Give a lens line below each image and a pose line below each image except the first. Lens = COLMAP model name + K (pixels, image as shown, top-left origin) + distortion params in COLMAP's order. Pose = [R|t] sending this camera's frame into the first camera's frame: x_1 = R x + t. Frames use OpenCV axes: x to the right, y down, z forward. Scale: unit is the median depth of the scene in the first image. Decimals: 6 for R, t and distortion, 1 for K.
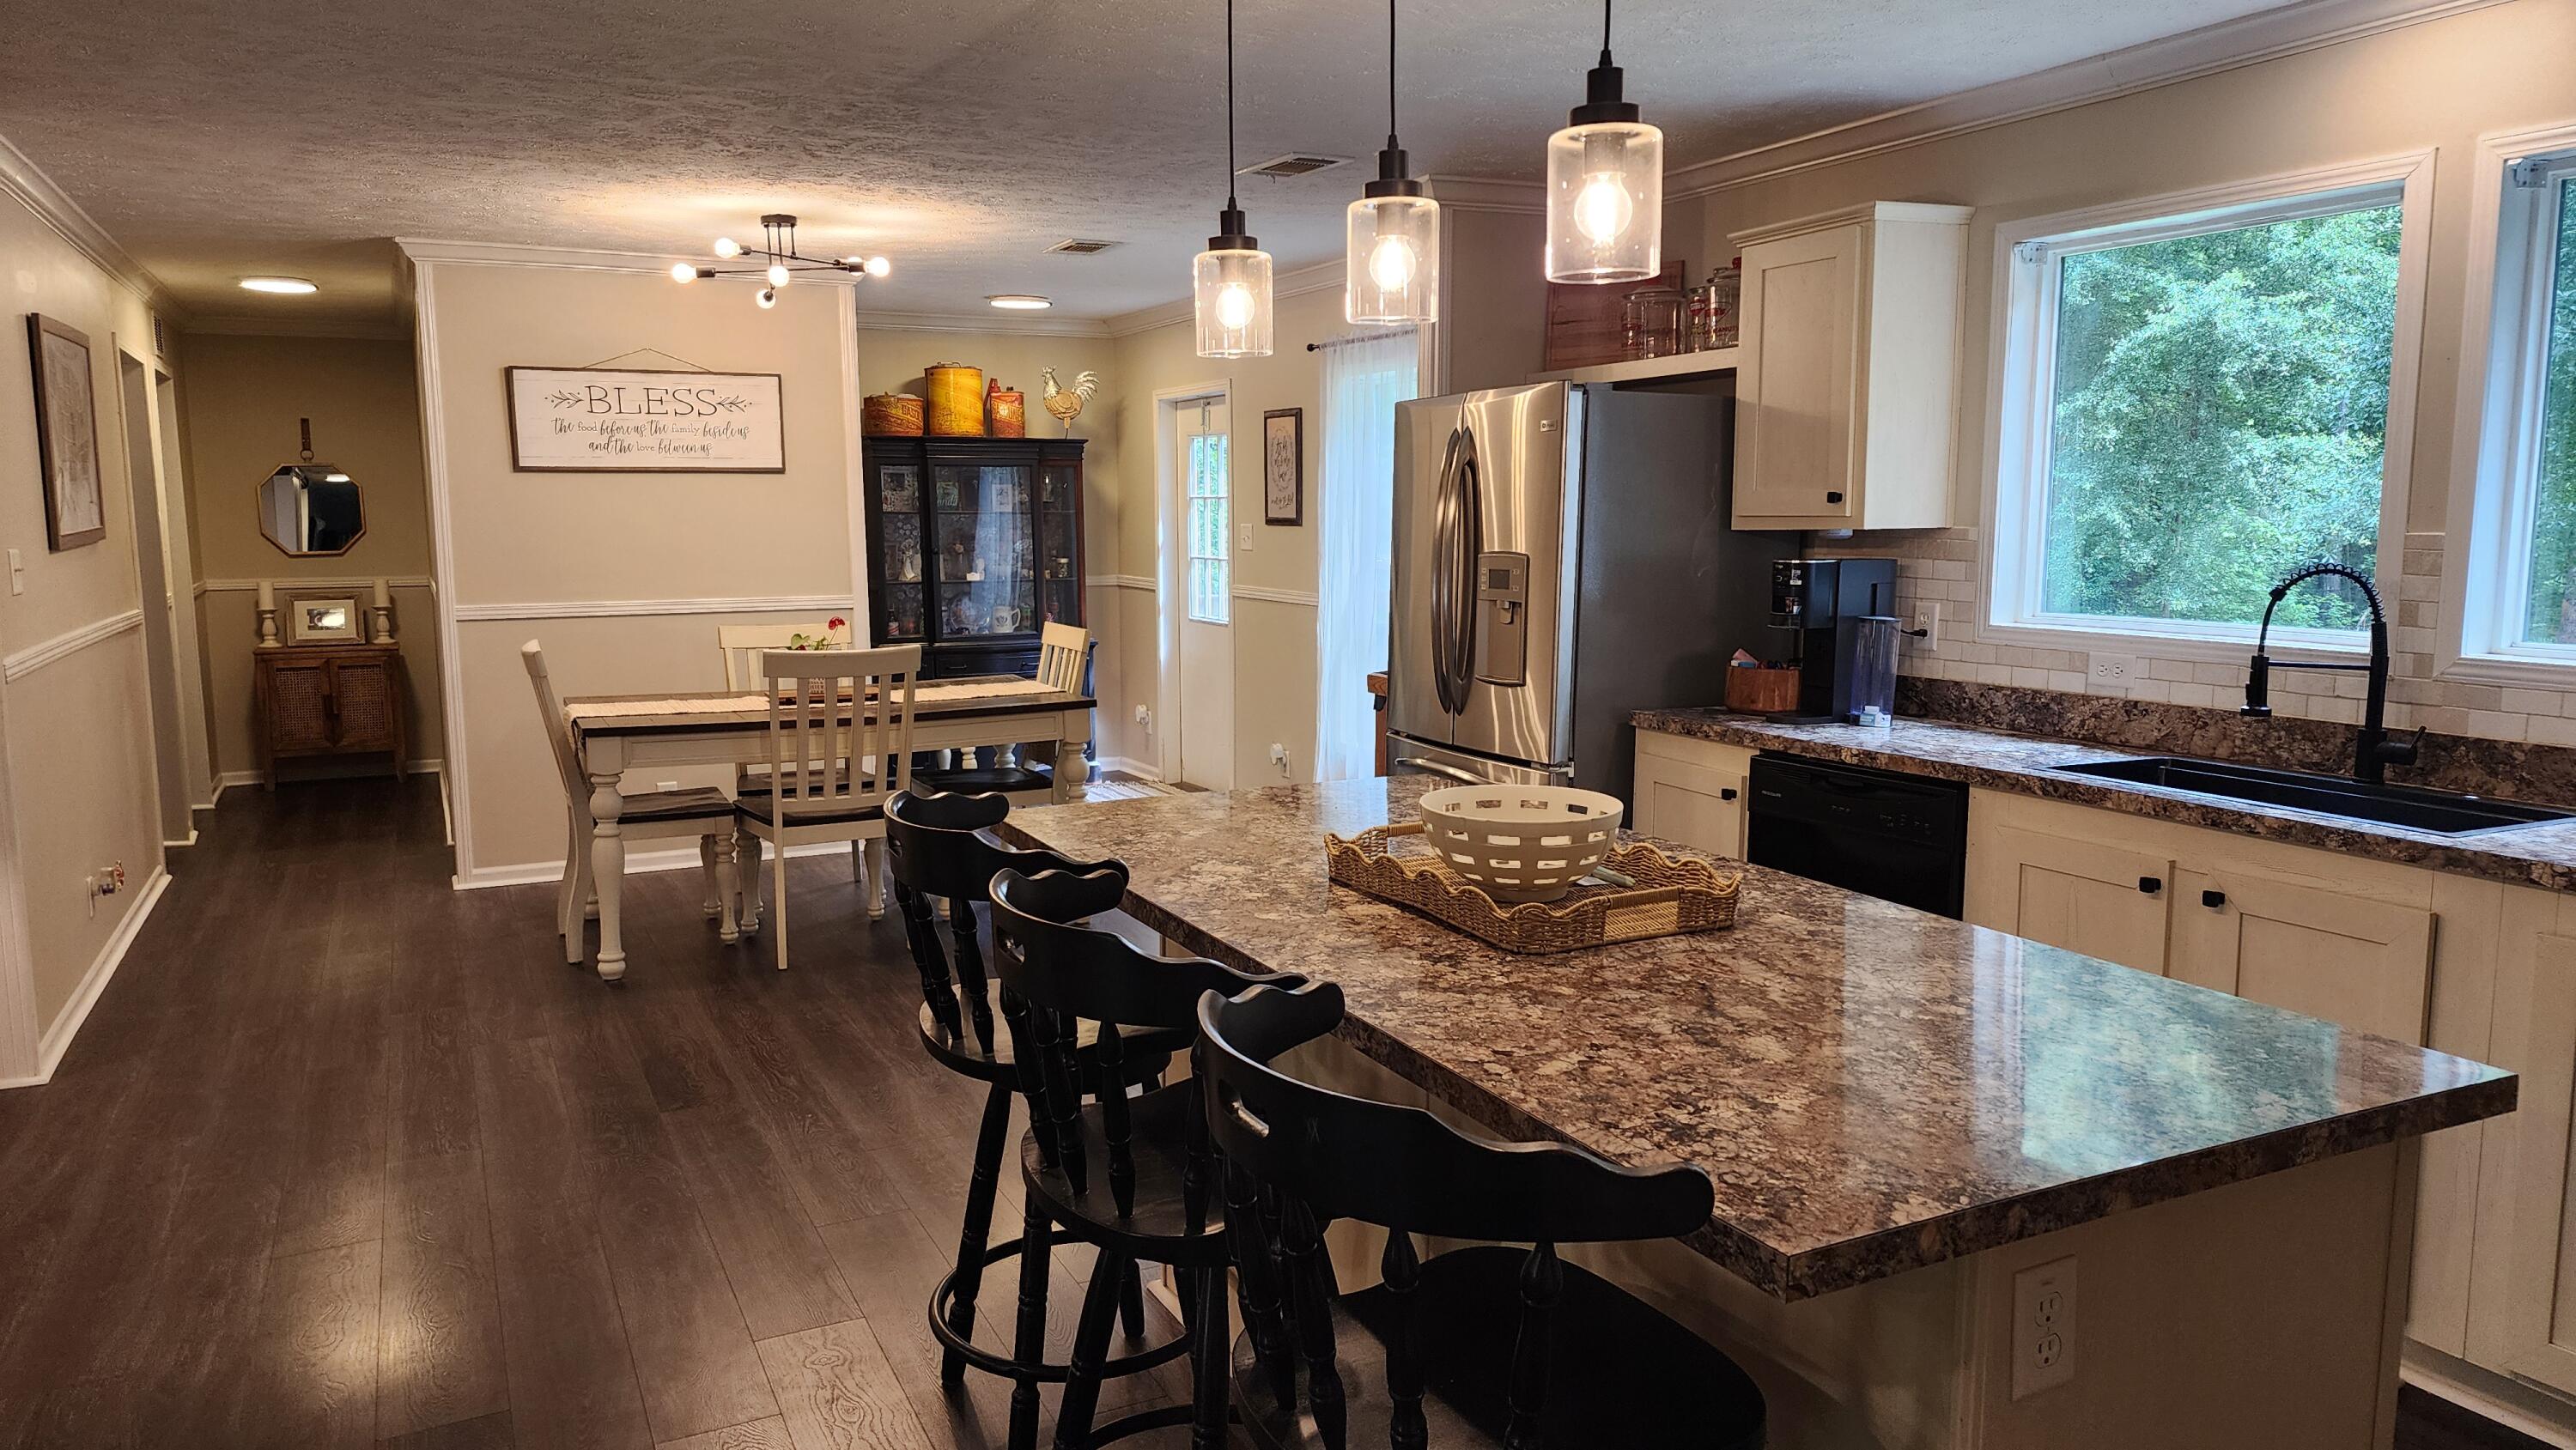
lens RADIAL K [[1721.2, 0, 1277.3], [0, 1721.2, 720.5], [0, 0, 1]] dist [0.091233, -0.094320]
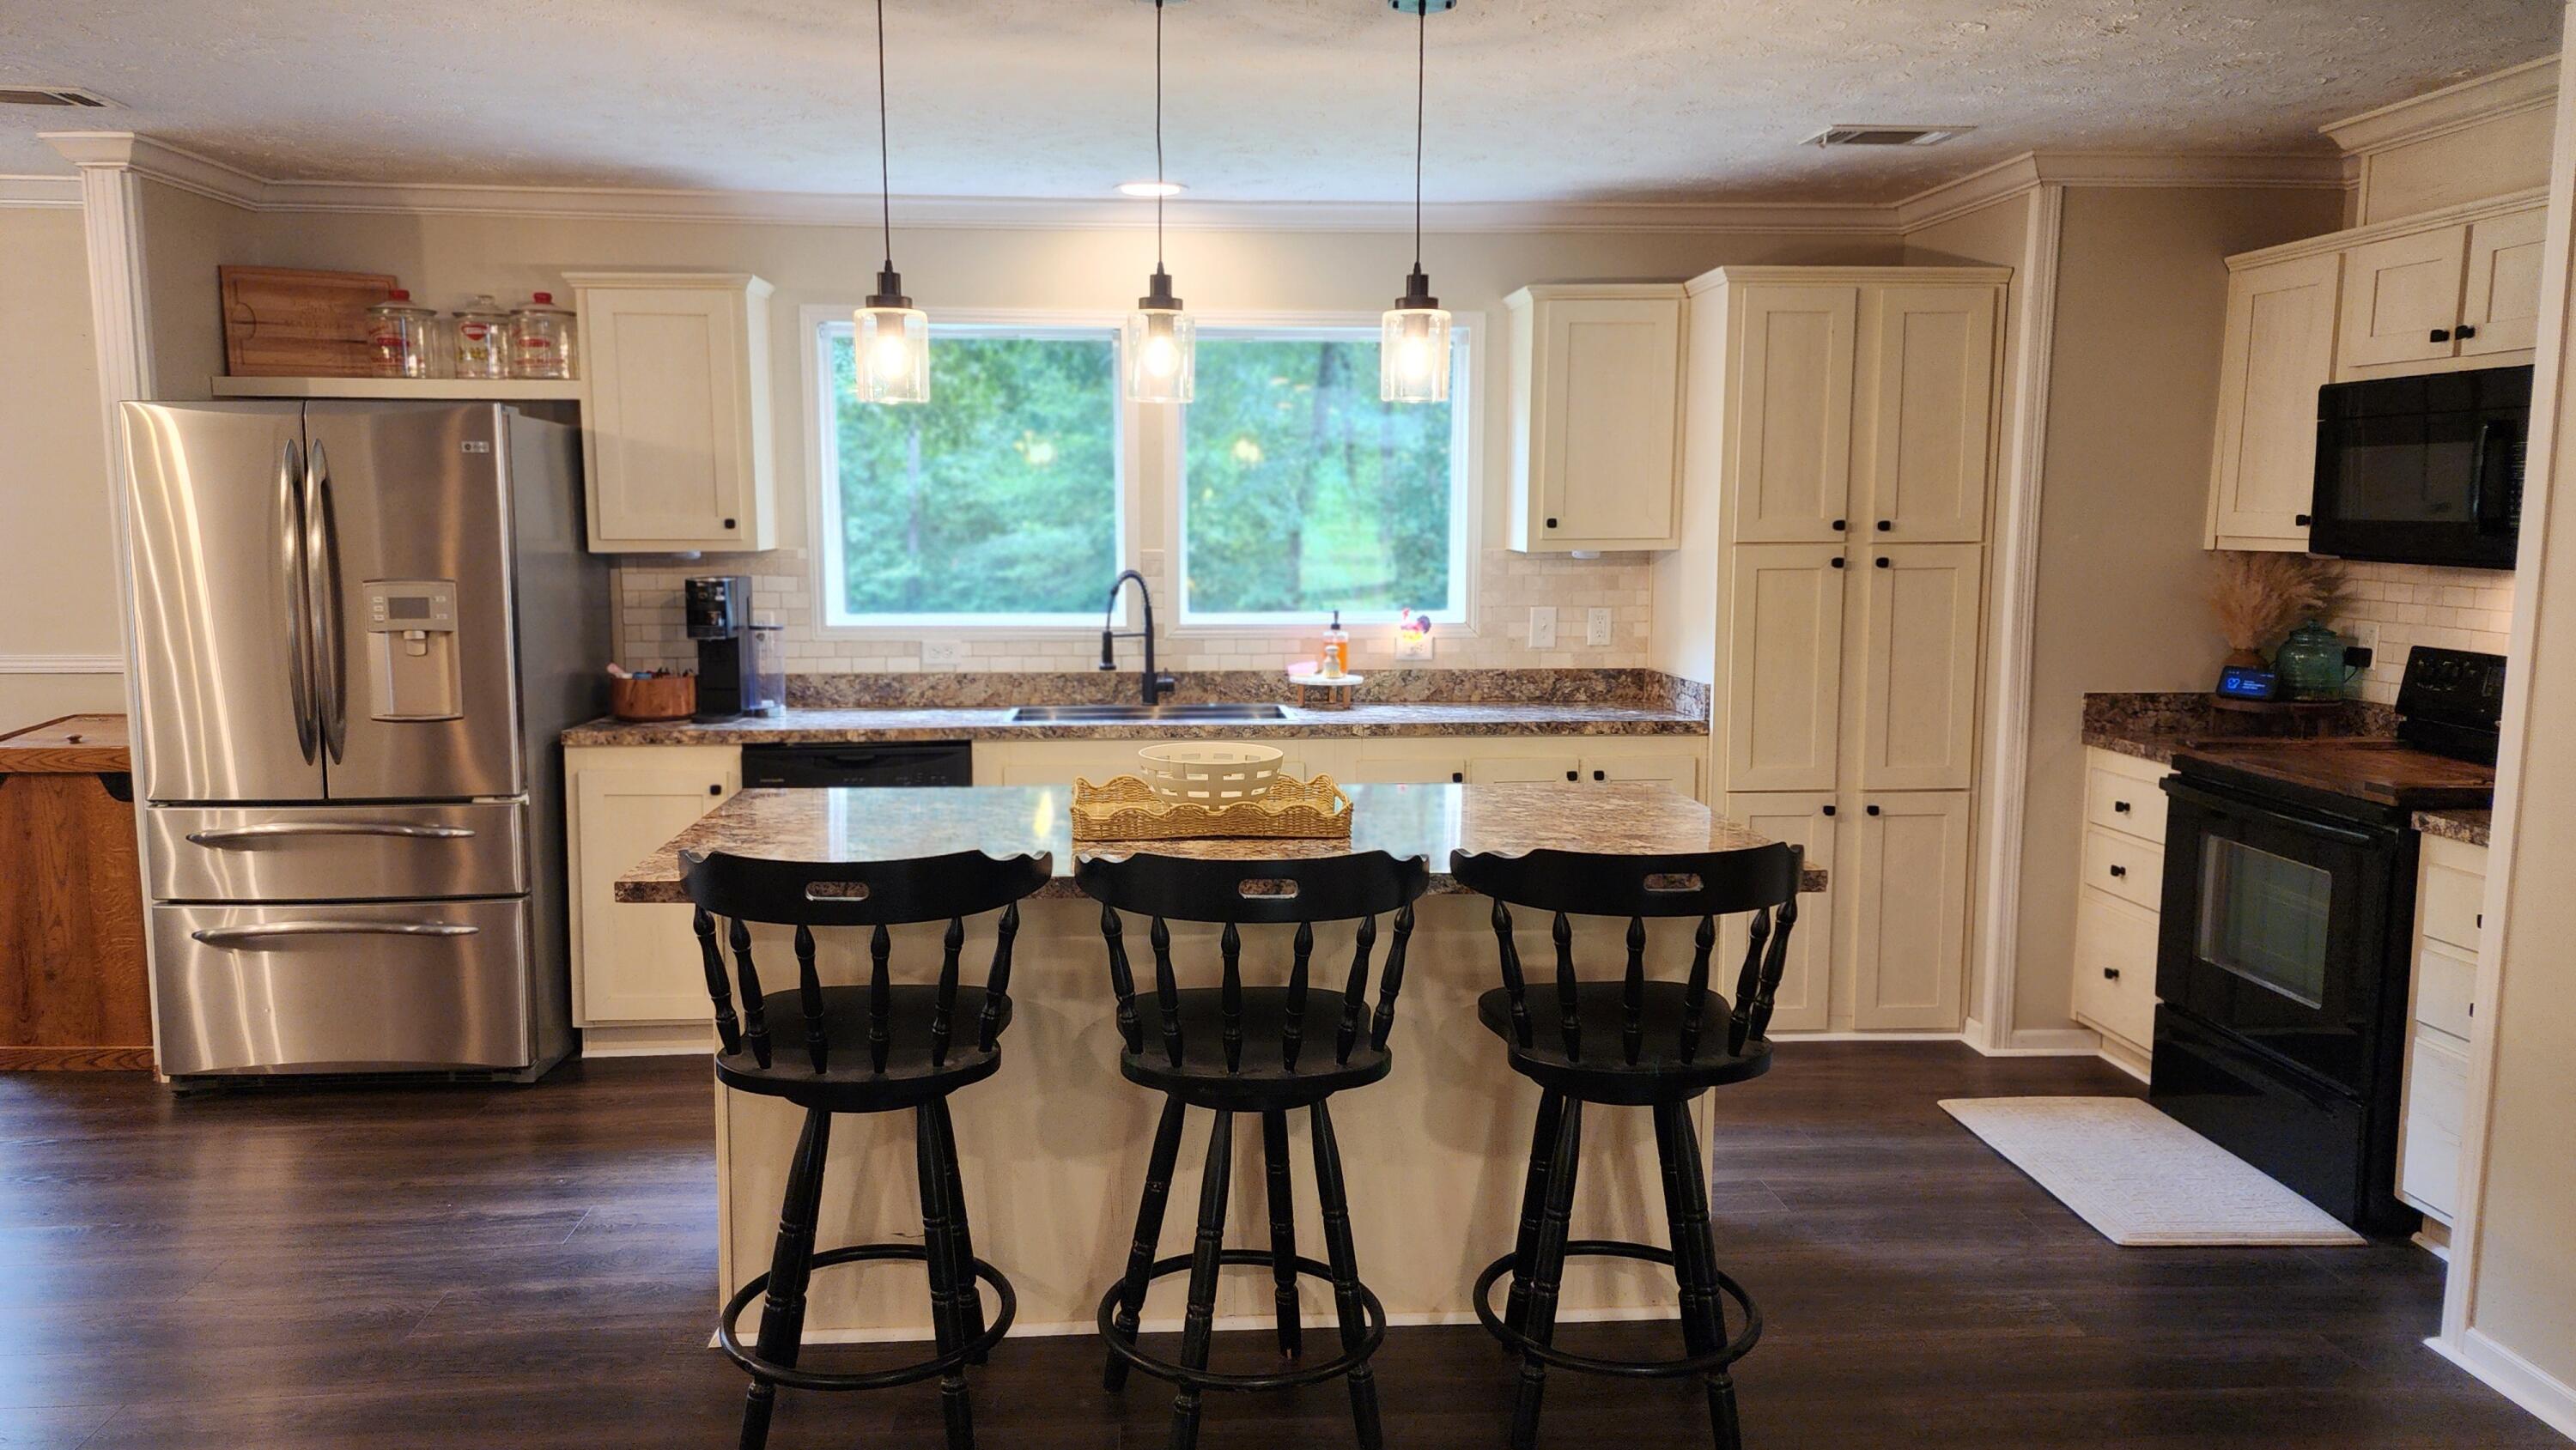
lens RADIAL K [[1721.2, 0, 1277.3], [0, 1721.2, 720.5], [0, 0, 1]] dist [0.091233, -0.094320]
pose [[0.365234, -0.108888, 0.924526, -0.622381], [0.113412, 0.990942, 0.071907, -0.040233], [-0.923981, 0.078590, 0.374275, 0.239070]]
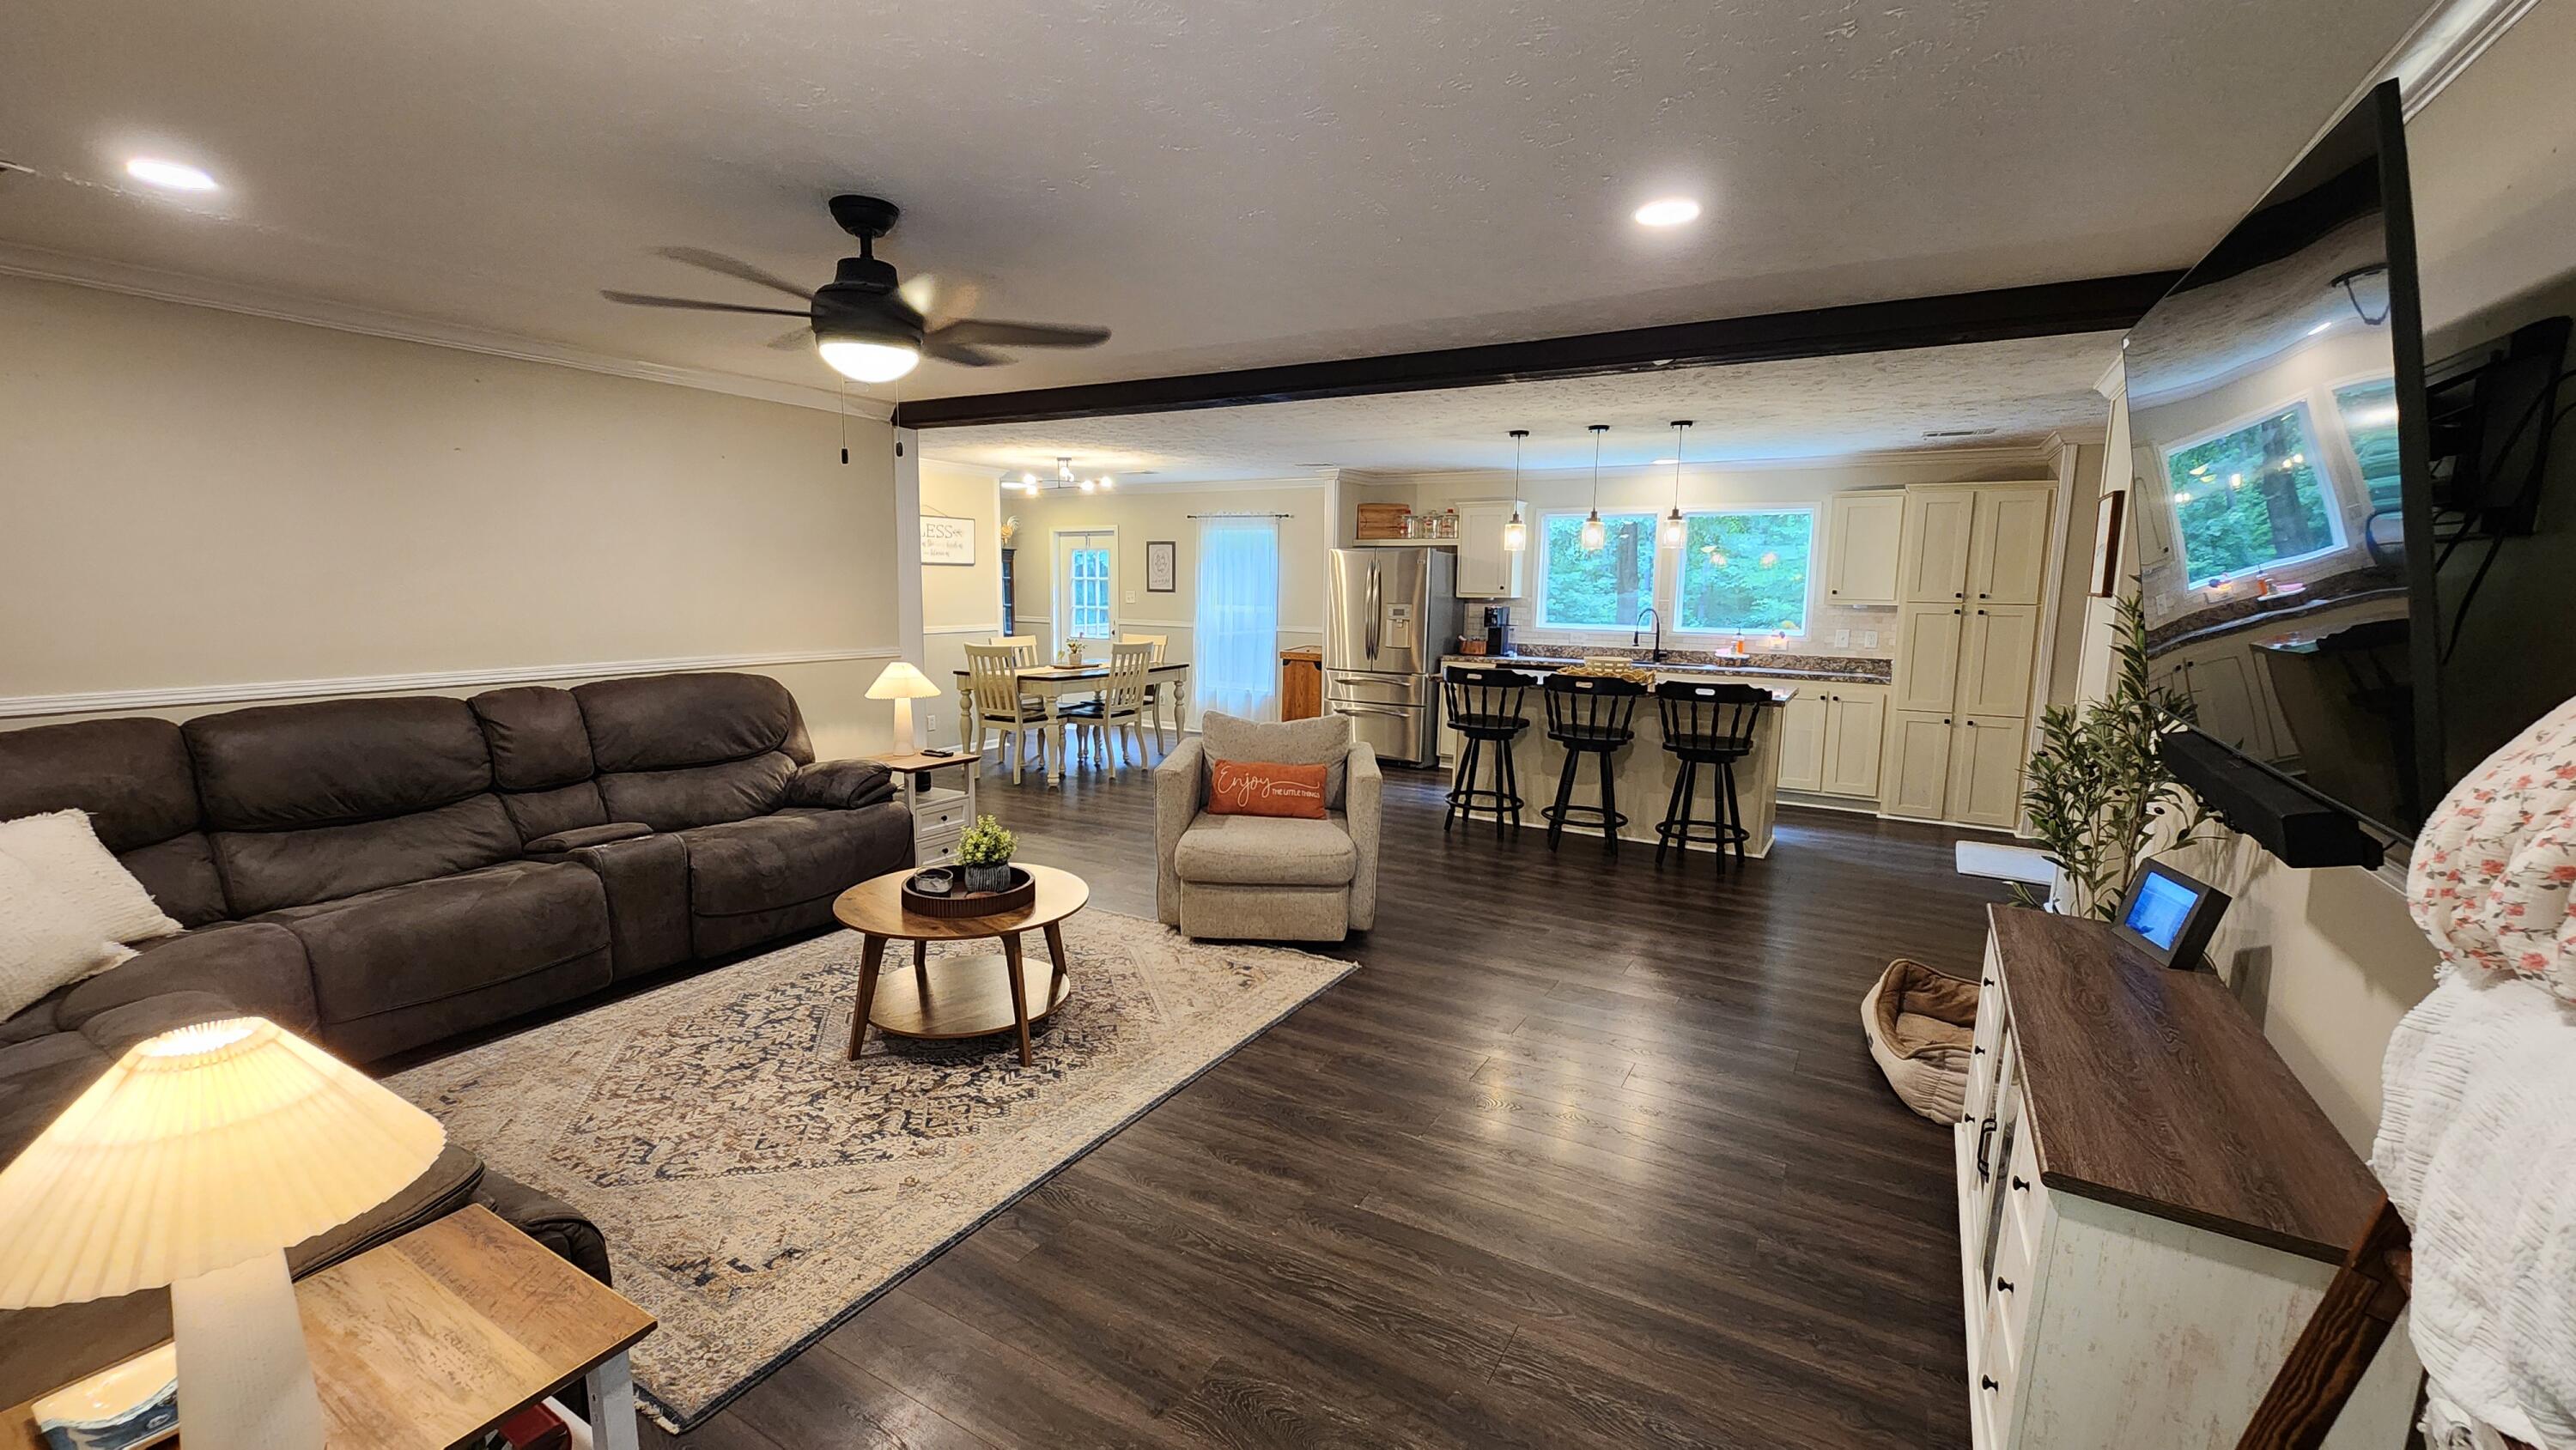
lens RADIAL K [[1056.3, 0, 1271.5], [0, 1056.3, 736.8], [0, 0, 1]] dist [-0.002770, -0.000054]
pose [[0.835581, -0.063591, 0.545674, -1.137924], [0.050509, 0.997964, 0.038955, 0.052161], [-0.547040, -0.004988, 0.837091, -0.428063]]
